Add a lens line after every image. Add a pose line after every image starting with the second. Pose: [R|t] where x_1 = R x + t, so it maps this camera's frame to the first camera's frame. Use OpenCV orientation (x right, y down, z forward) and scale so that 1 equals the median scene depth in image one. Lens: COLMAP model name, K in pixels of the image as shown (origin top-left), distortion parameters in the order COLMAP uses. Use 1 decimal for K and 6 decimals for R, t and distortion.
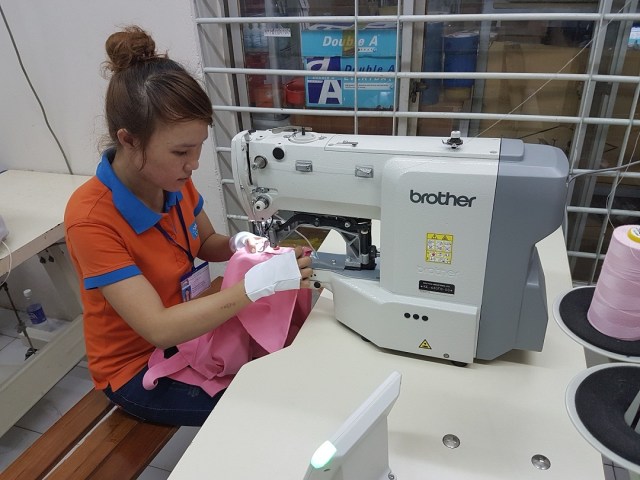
lens RADIAL K [[504.0, 0, 320.6], [0, 504.0, 240.7], [0, 0, 1]] dist [-0.000288, -0.002605]
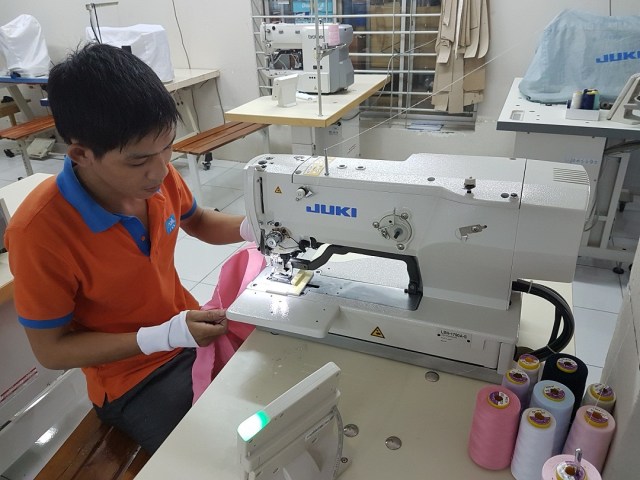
lens RADIAL K [[504.0, 0, 320.6], [0, 504.0, 240.7], [0, 0, 1]] dist [-0.000288, -0.002605]
pose [[0.996487, 0.030969, -0.077809, 0.296249], [-0.032300, 0.999352, -0.015905, 0.715995], [0.077266, 0.018363, 0.996841, -1.268753]]
